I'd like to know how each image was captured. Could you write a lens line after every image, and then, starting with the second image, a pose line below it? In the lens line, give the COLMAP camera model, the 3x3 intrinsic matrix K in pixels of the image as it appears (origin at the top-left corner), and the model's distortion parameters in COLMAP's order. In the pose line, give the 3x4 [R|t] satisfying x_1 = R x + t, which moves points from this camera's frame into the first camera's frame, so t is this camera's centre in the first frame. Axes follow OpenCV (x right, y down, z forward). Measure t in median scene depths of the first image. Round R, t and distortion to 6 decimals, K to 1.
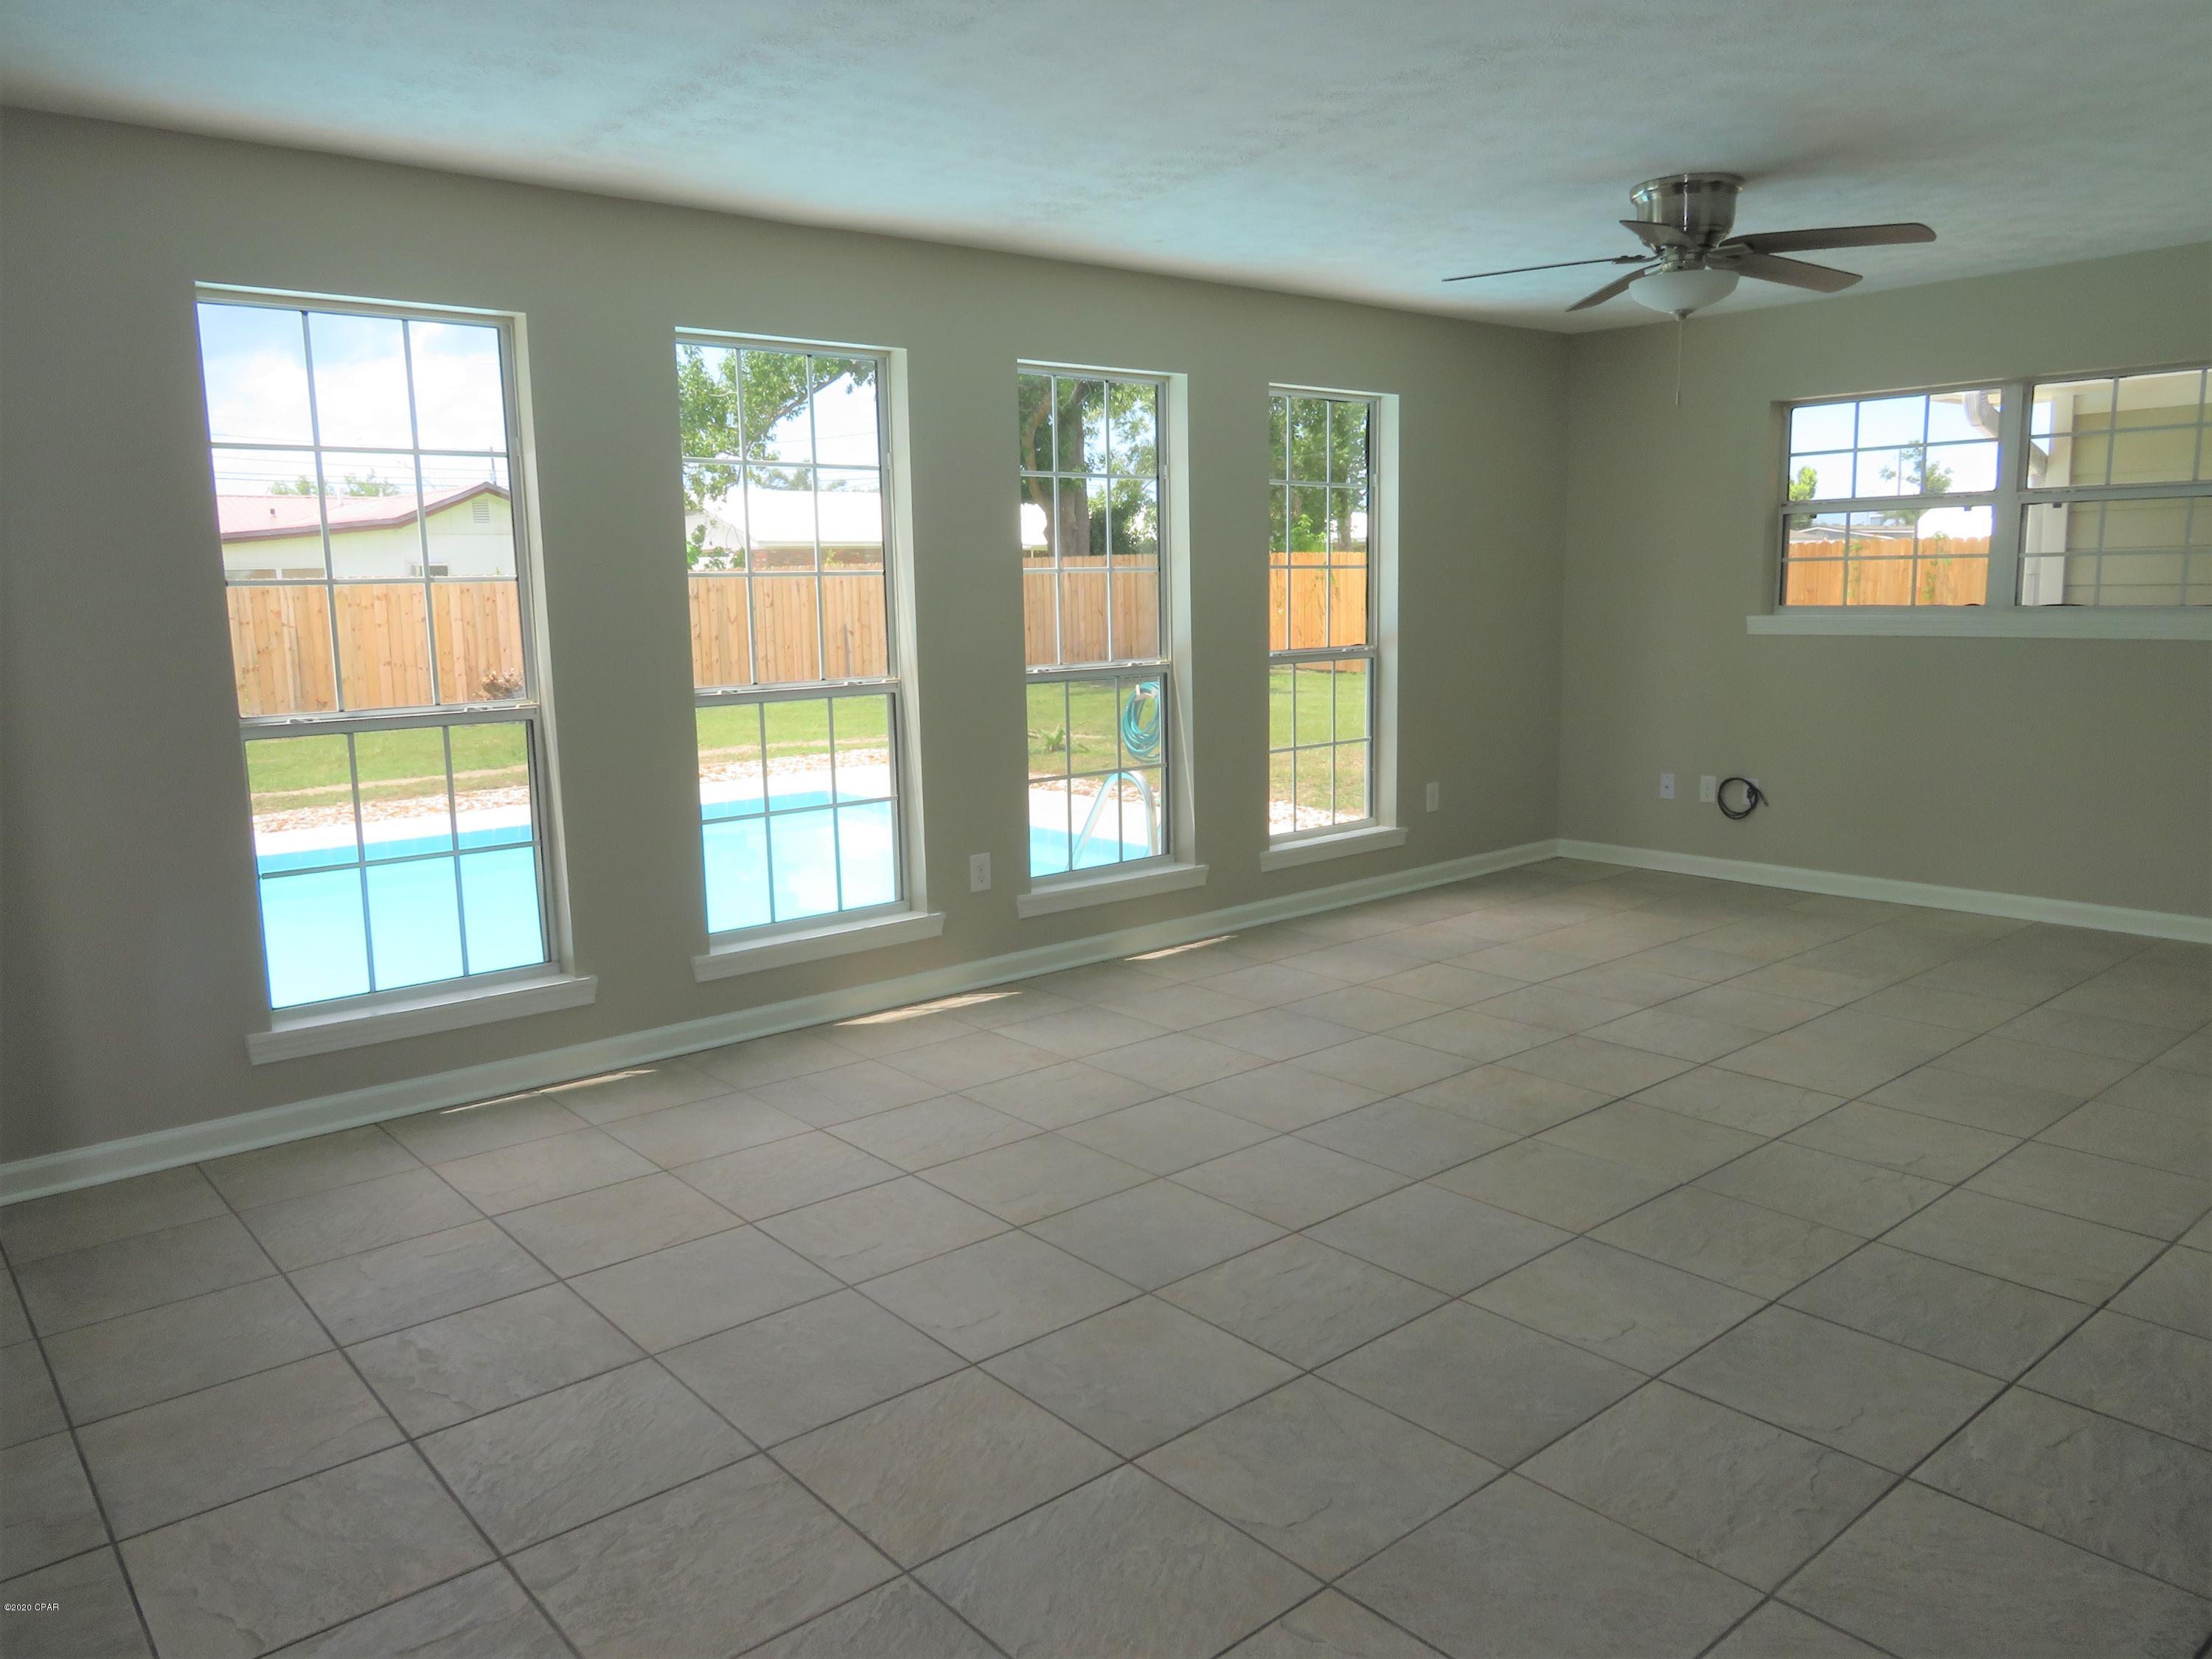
lens RADIAL K [[1578.0, 0, 1096.2], [0, 1578.0, 832.2], [0, 0, 1]] dist [-0.006139, 0.004131]
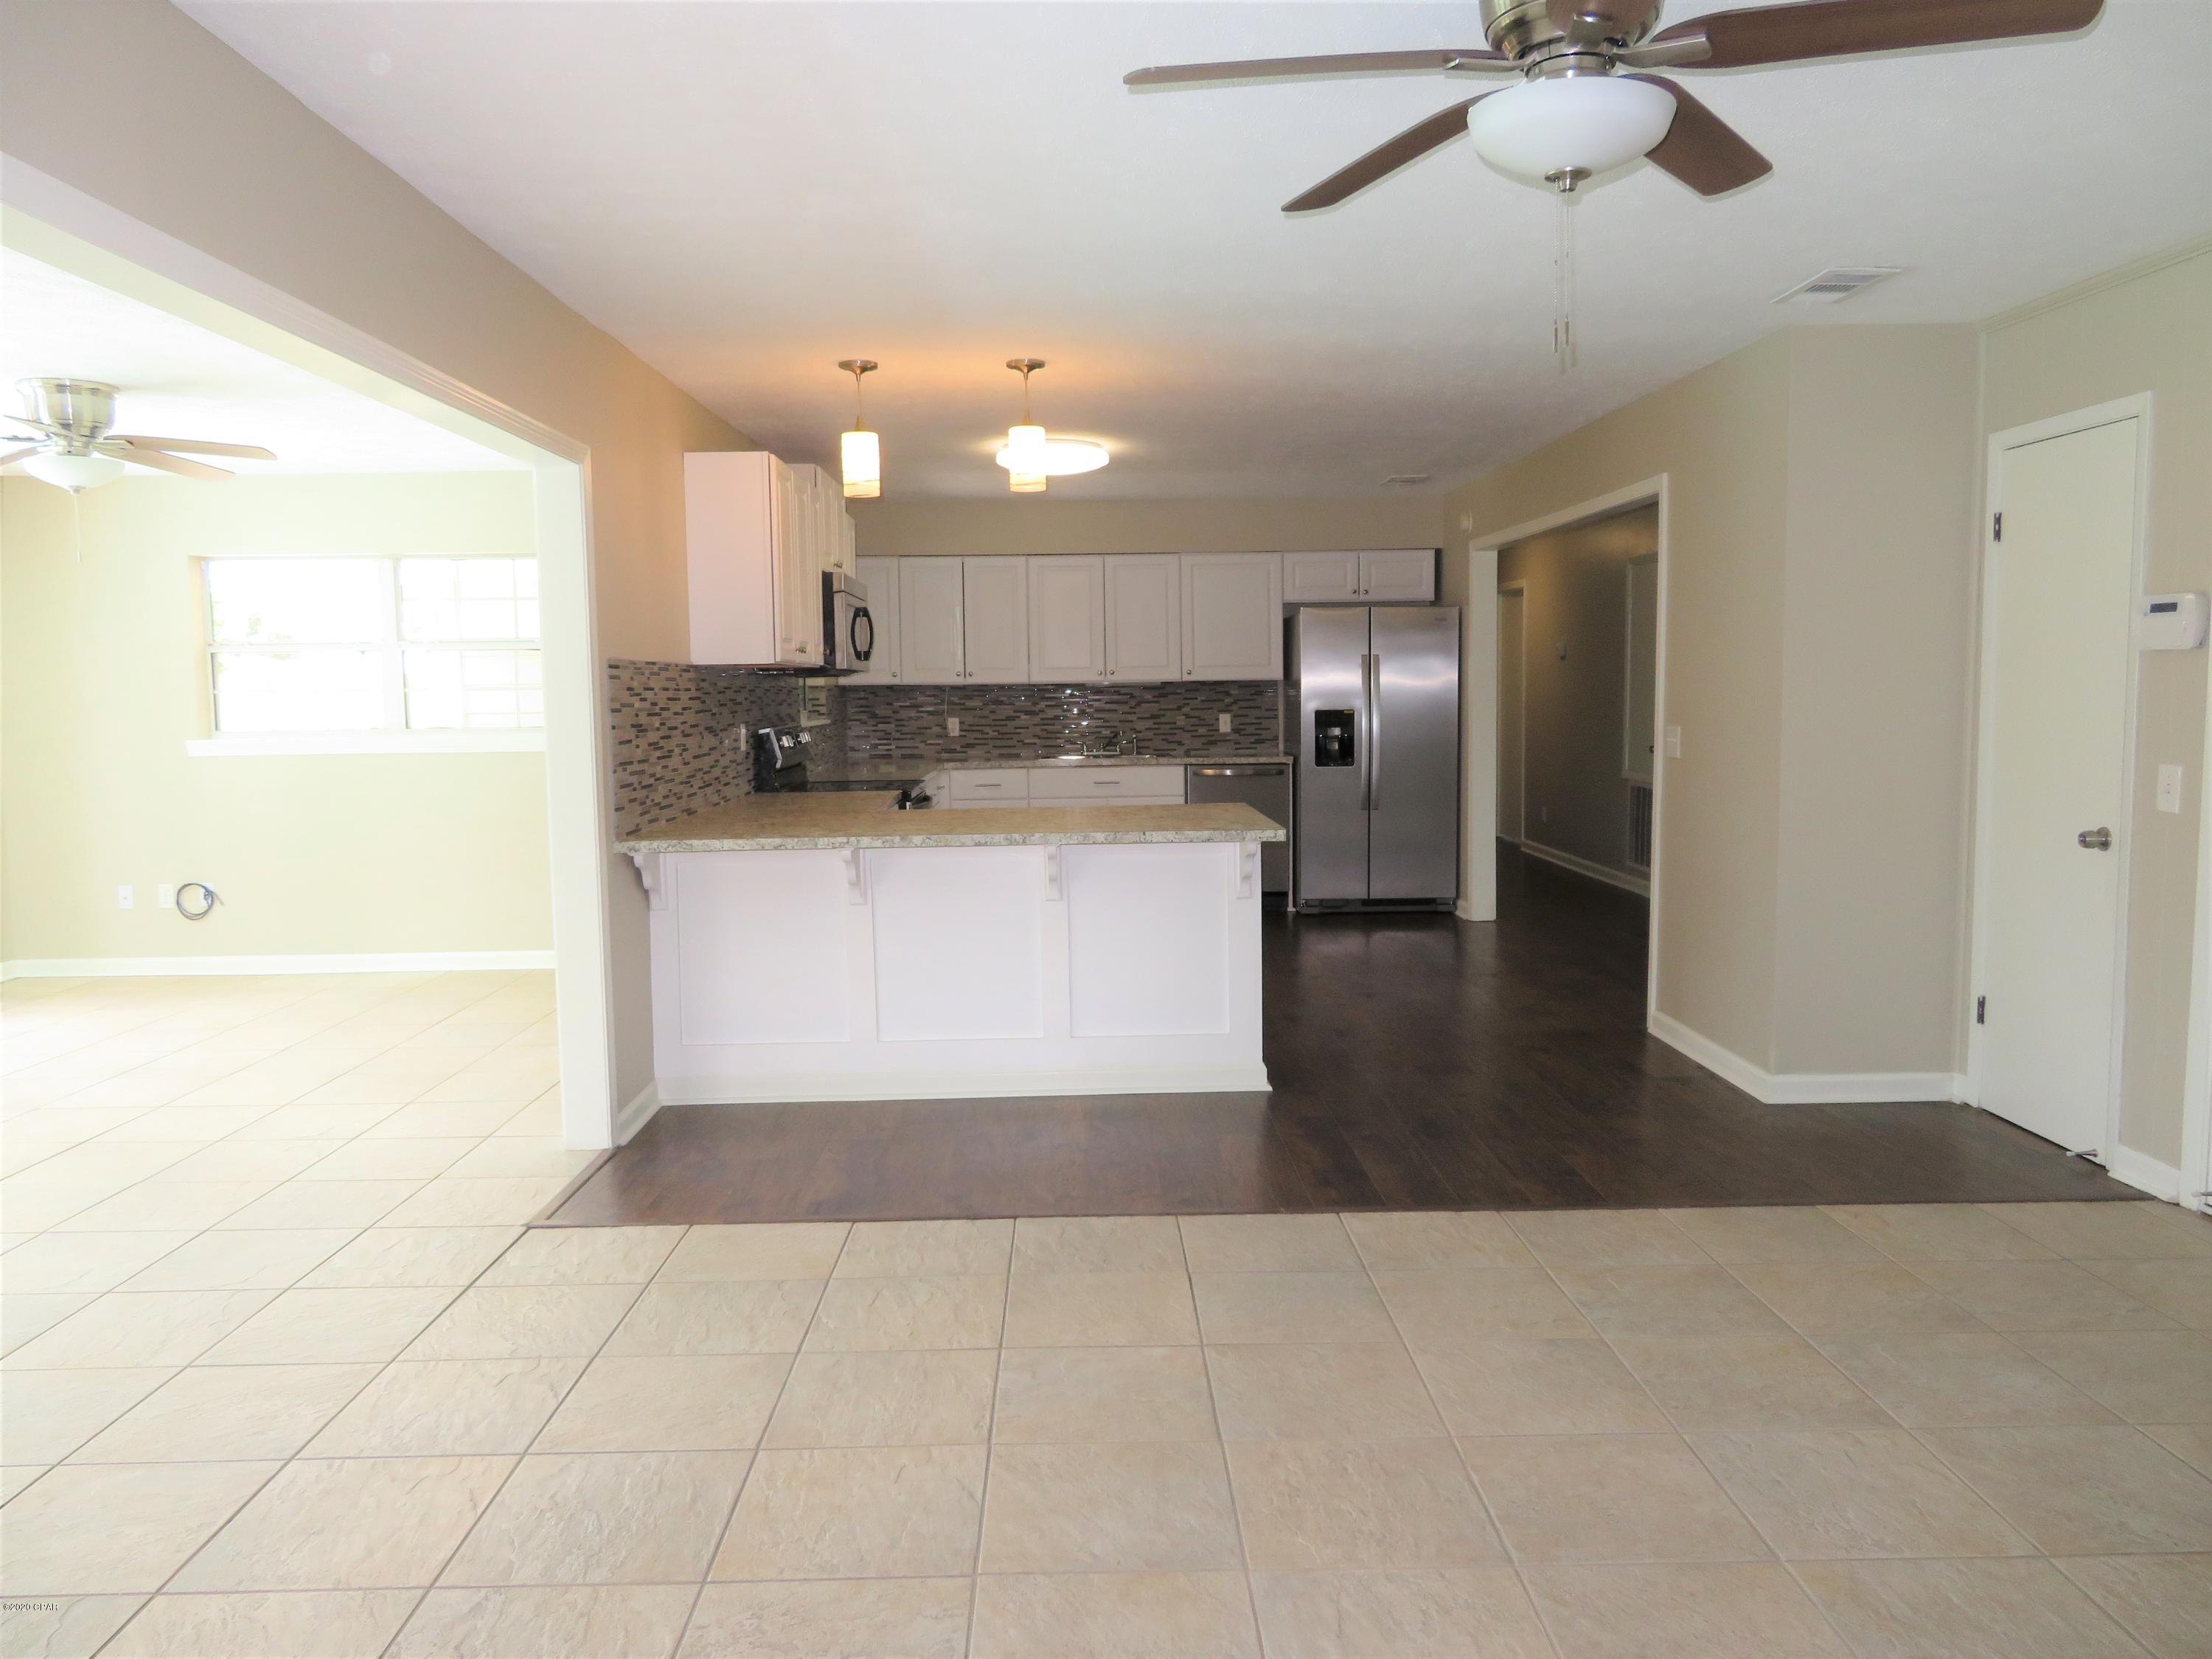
lens RADIAL K [[1578.0, 0, 1096.1], [0, 1578.0, 829.0], [0, 0, 1]] dist [-0.006139, 0.004131]
pose [[0.635228, -0.055901, 0.770299, -0.075846], [0.121148, 0.992242, -0.027897, 0.058071], [-0.762764, 0.111041, 0.637072, -0.336612]]
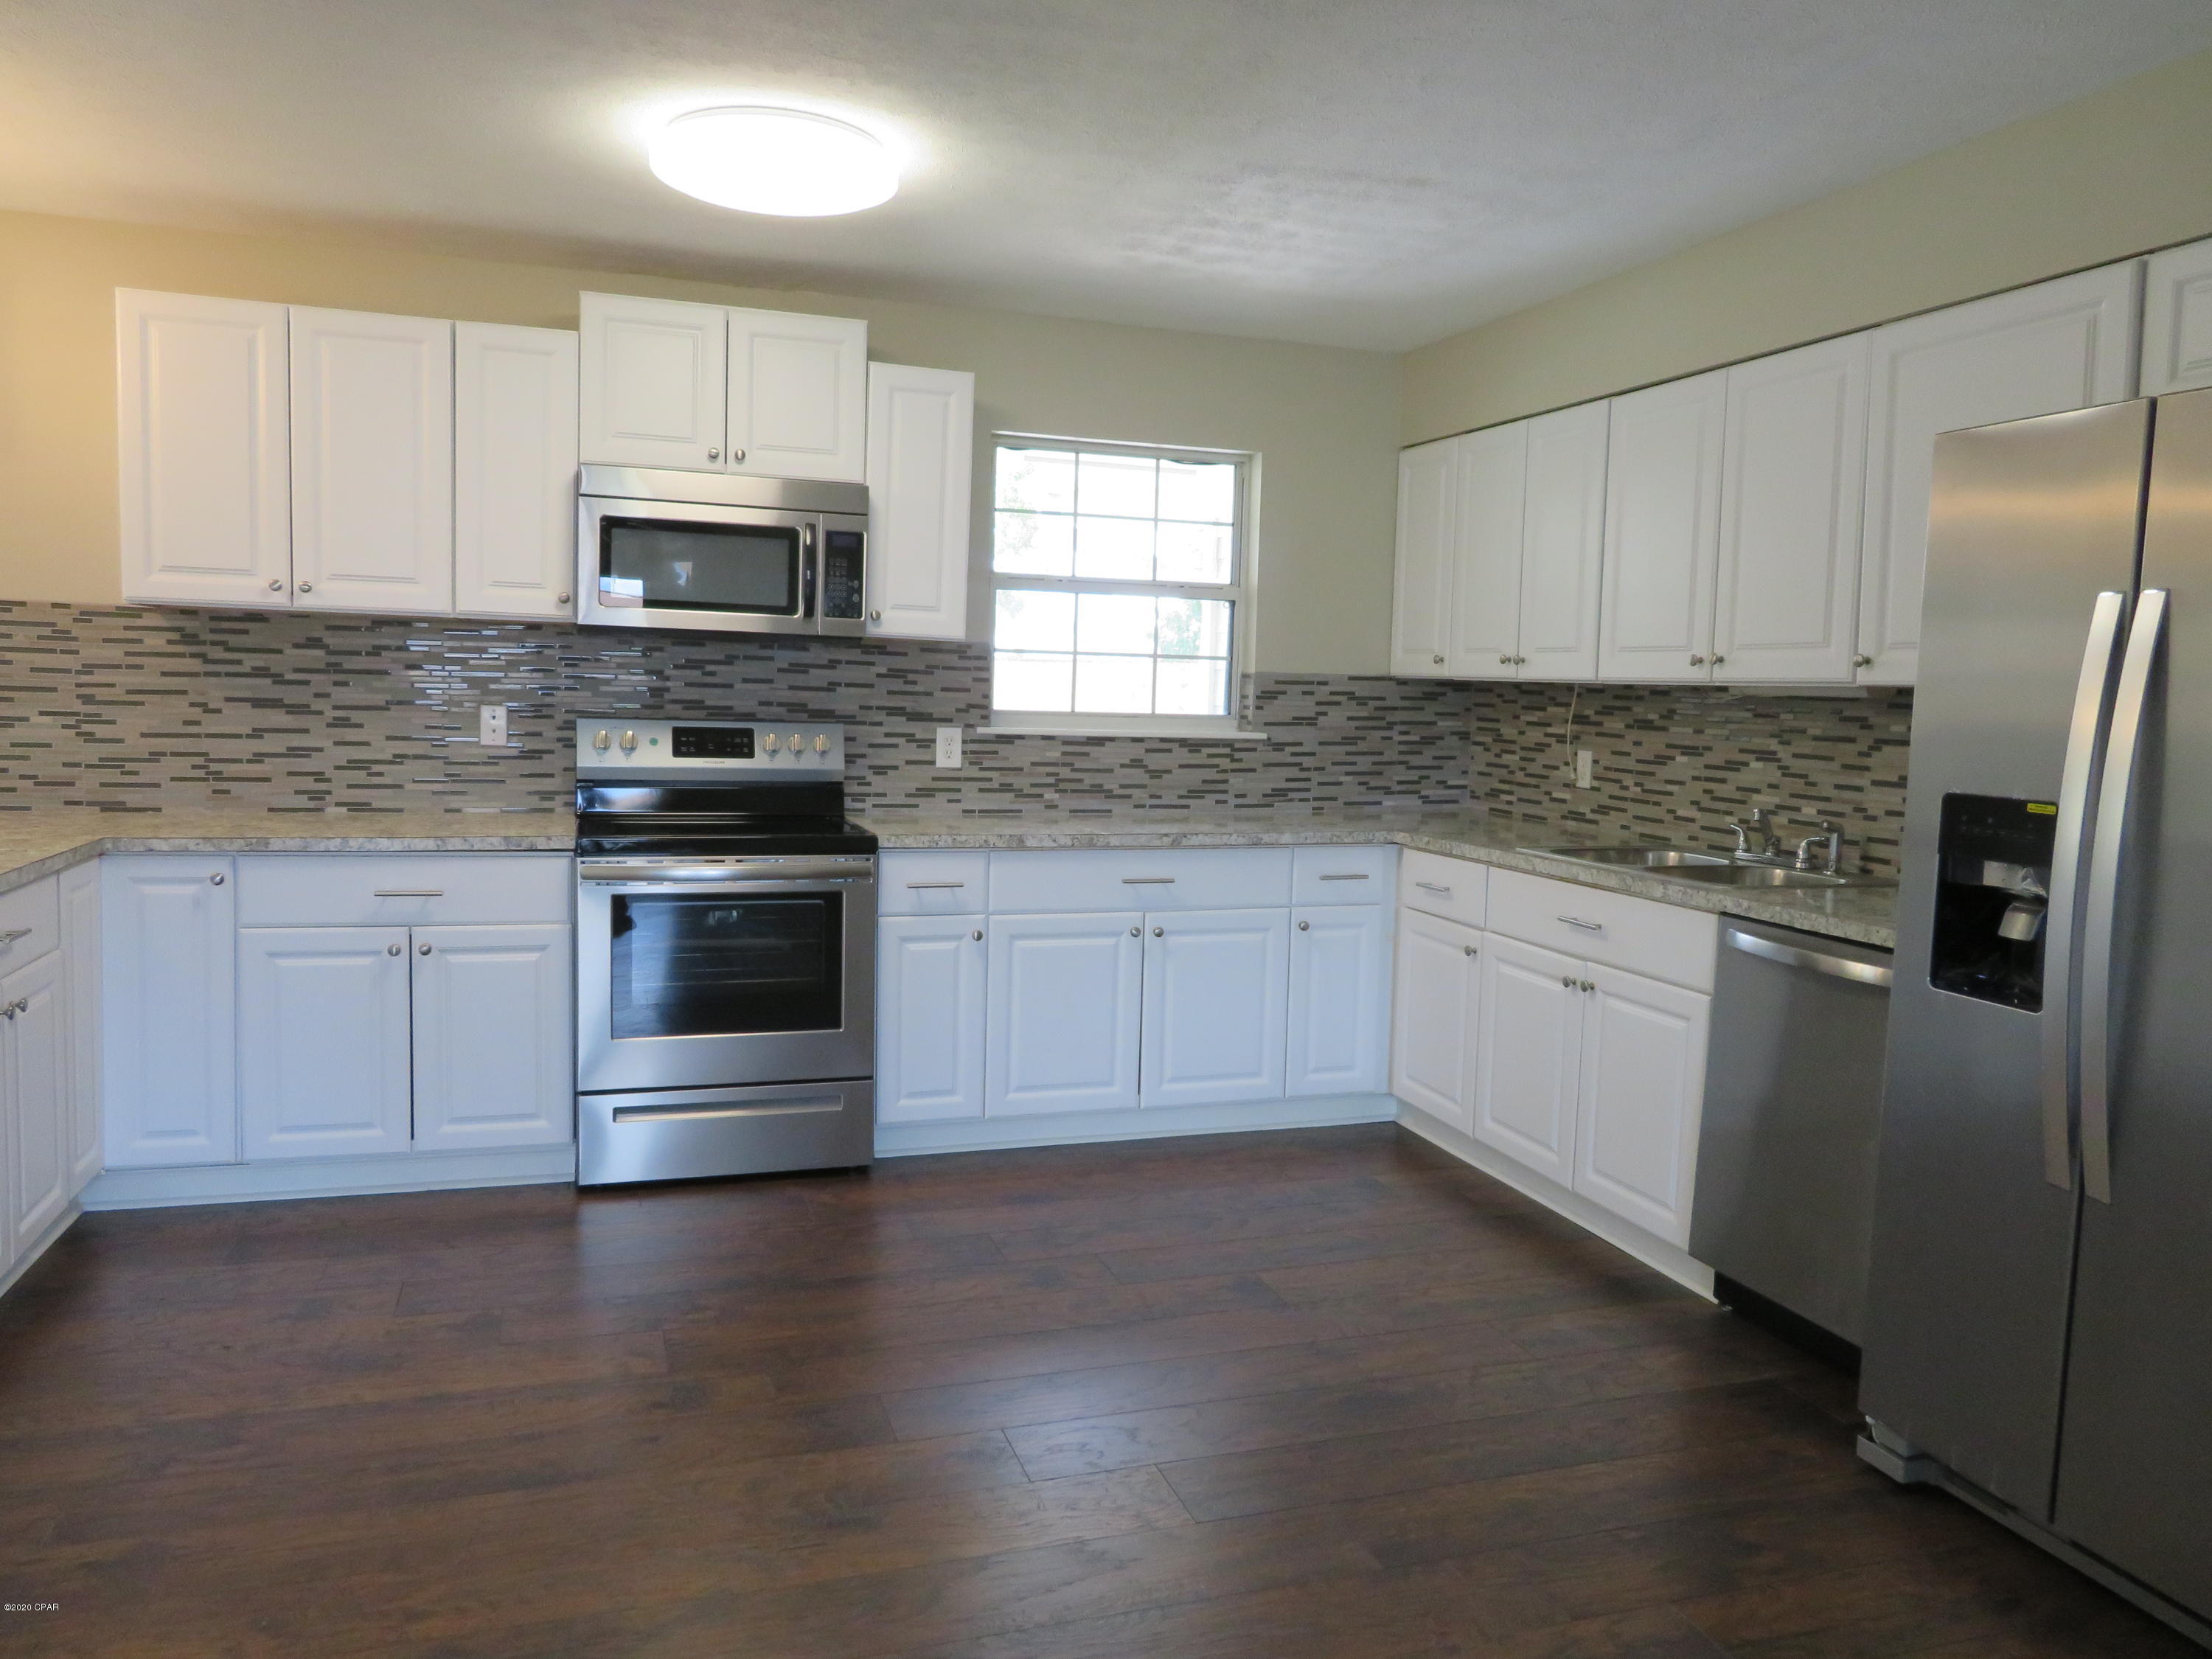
lens RADIAL K [[1578.0, 0, 1098.7], [0, 1578.0, 828.4], [0, 0, 1]] dist [-0.006139, 0.004131]
pose [[0.922881, 0.085322, -0.375513, 1.665099], [-0.110836, 0.992735, -0.046832, -0.043986], [0.368789, 0.084841, 0.925633, 0.090230]]
